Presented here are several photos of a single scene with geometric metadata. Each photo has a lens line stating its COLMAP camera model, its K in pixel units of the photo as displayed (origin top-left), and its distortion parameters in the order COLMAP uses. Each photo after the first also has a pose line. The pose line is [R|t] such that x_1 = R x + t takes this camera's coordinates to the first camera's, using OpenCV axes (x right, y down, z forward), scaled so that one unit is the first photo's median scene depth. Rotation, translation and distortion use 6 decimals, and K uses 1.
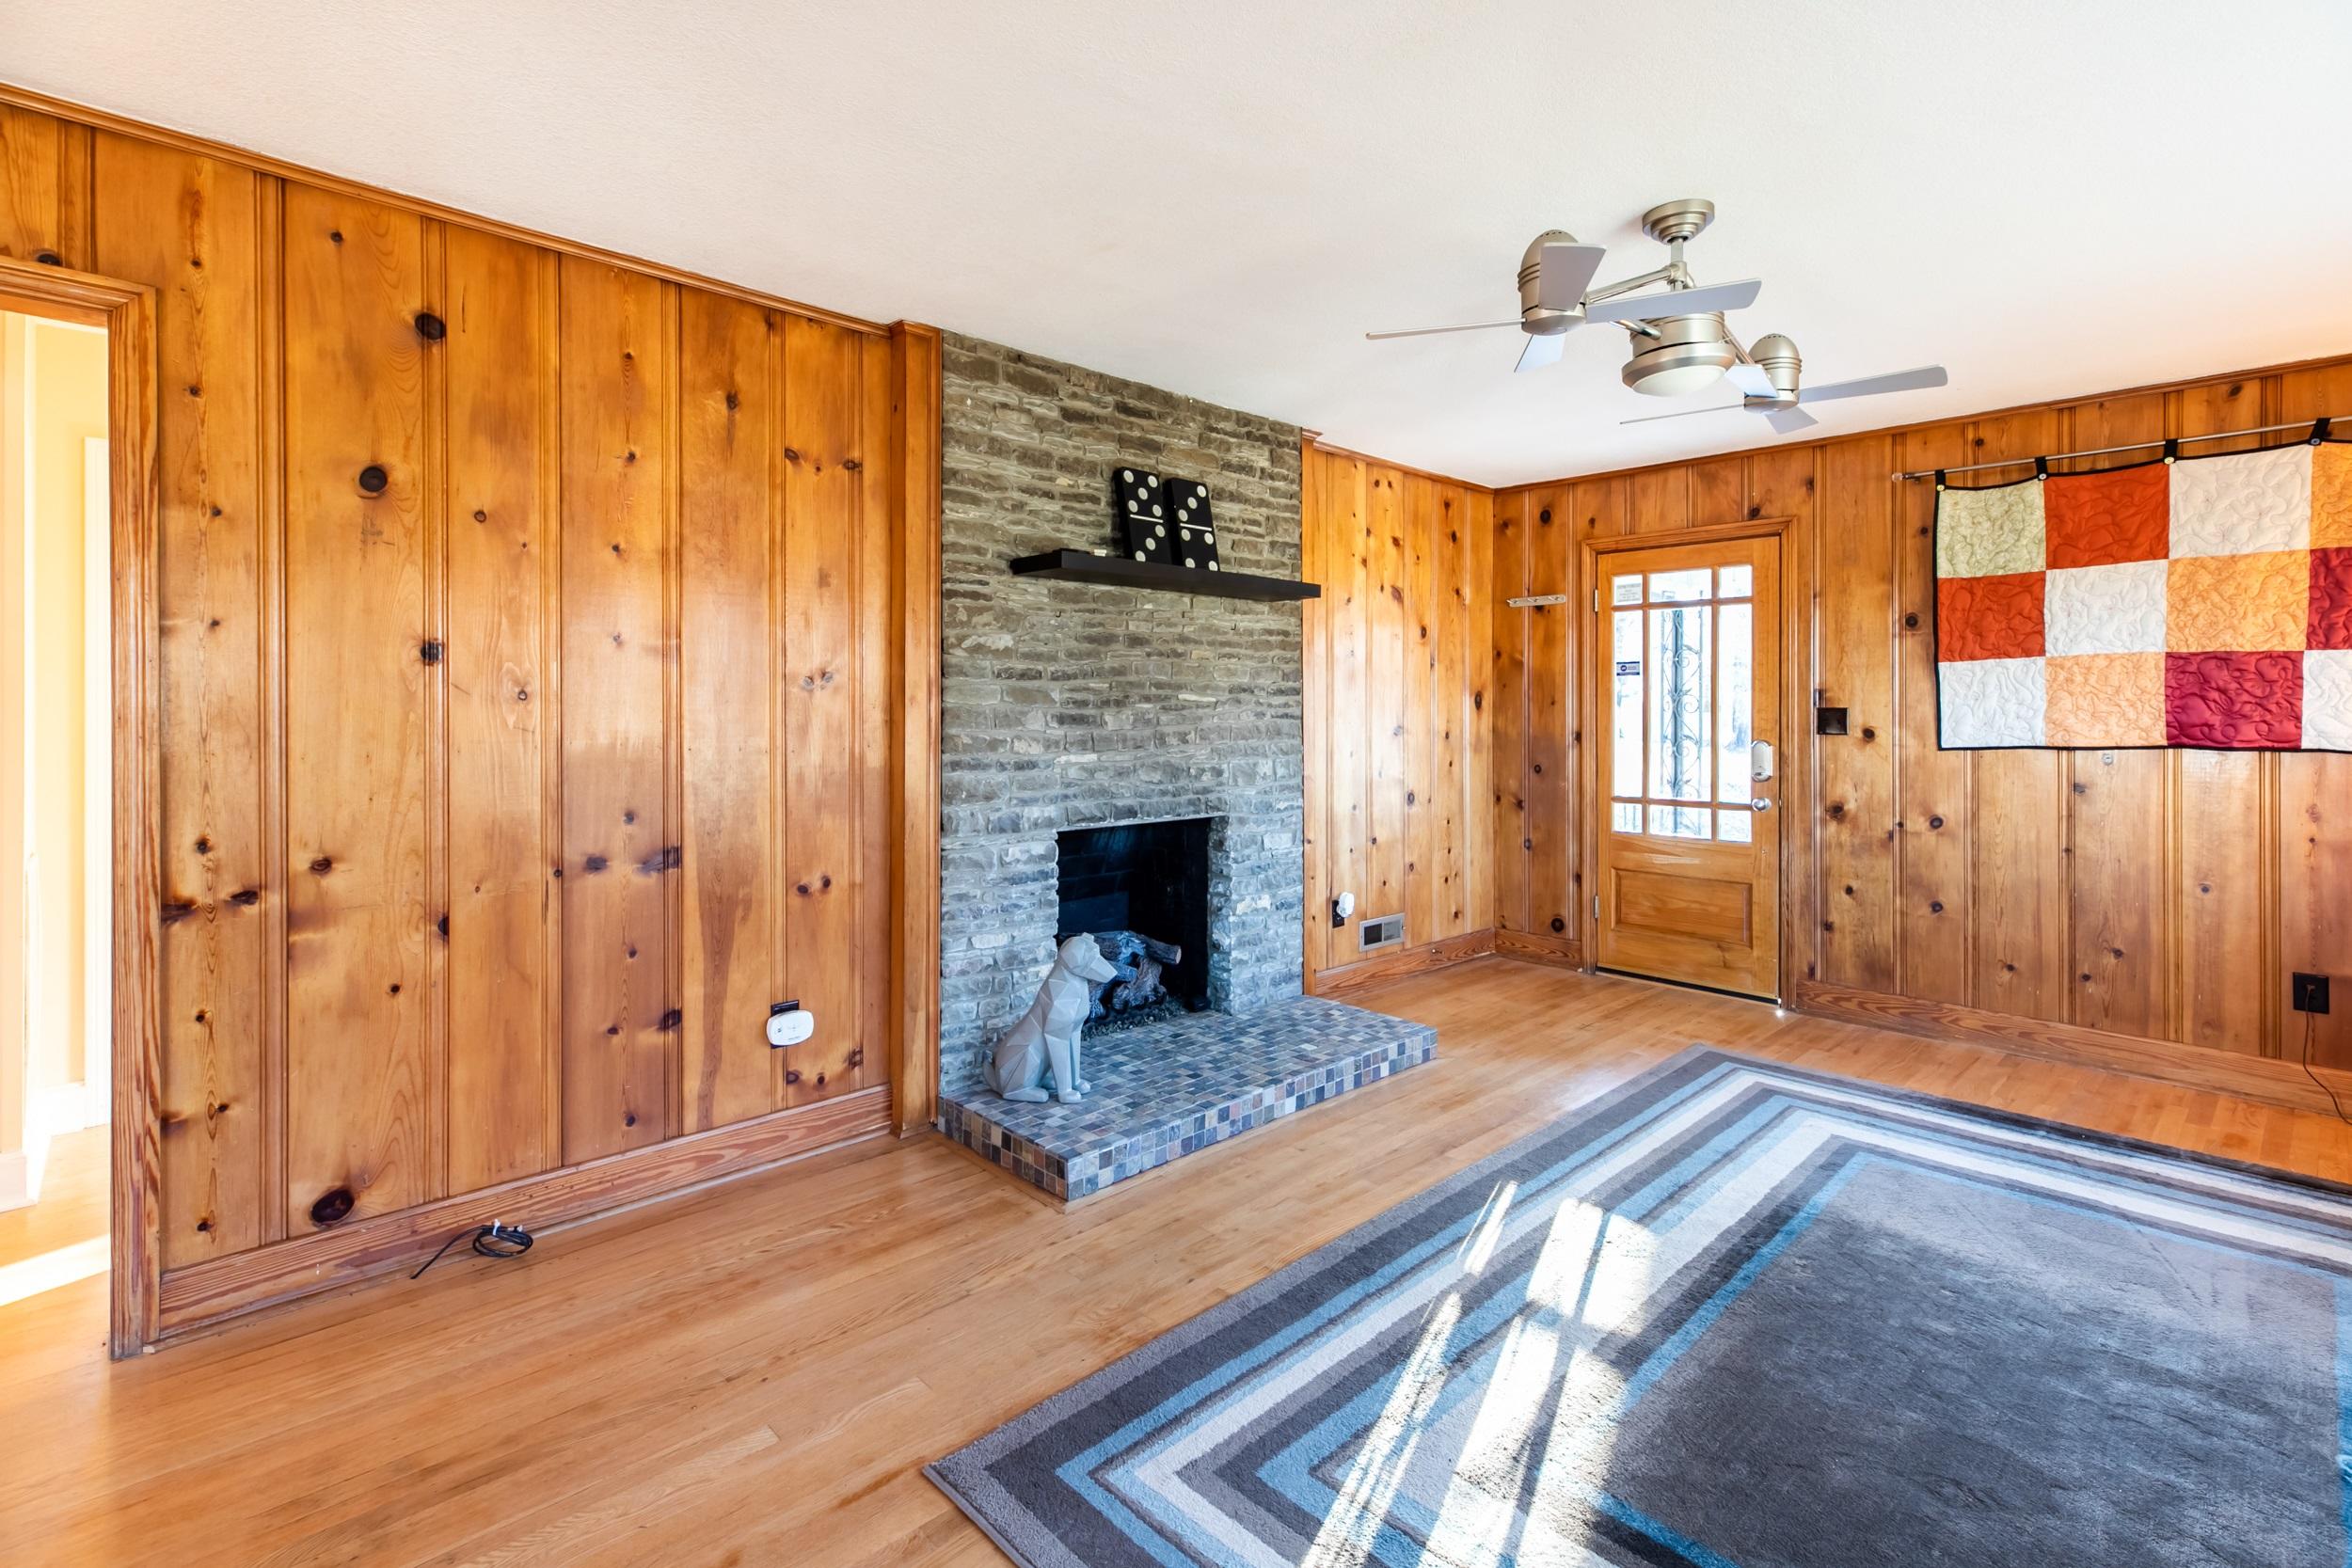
lens RADIAL K [[1088.3, 0, 1179.0], [0, 1088.3, 714.0], [0, 0, 1]] dist [0.002272, 0.000308]
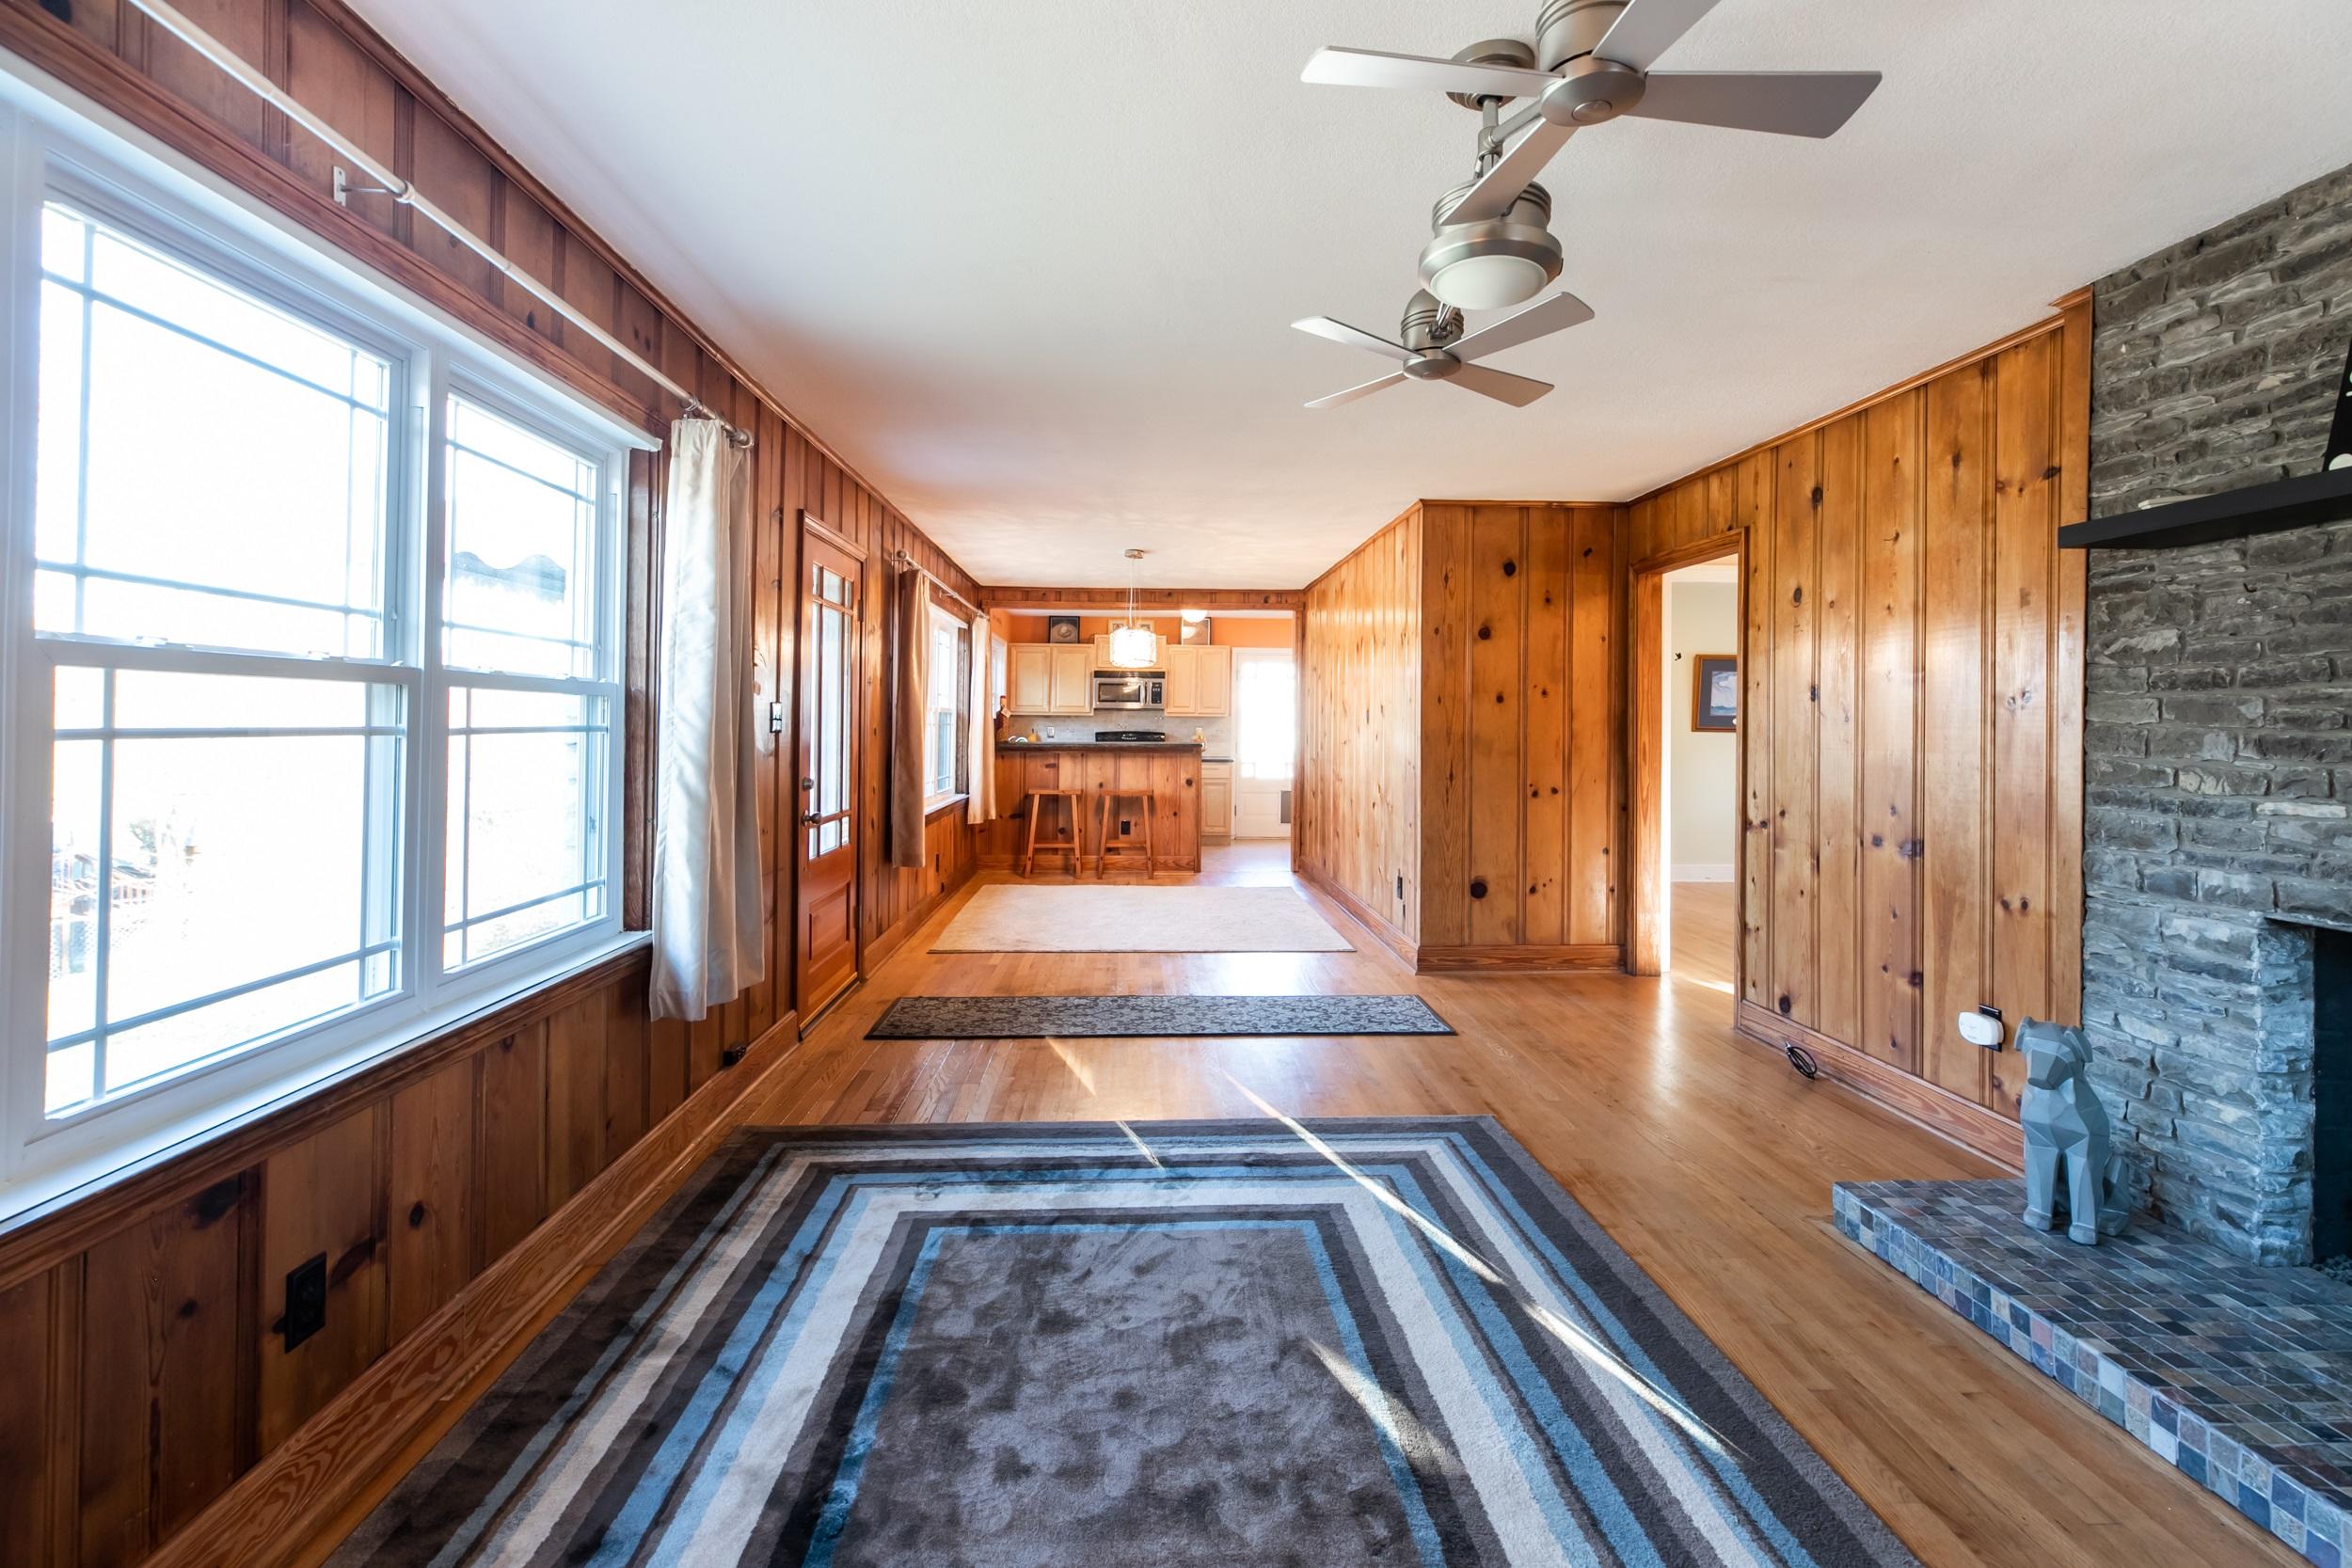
lens RADIAL K [[1088.3, 0, 1179.0], [0, 1088.3, 714.0], [0, 0, 1]] dist [0.002272, 0.000308]
pose [[-0.658027, -0.013741, -0.752869, 0.915579], [-0.013283, 0.999890, -0.006640, -0.001526], [0.752877, 0.005631, -0.658137, 1.056431]]
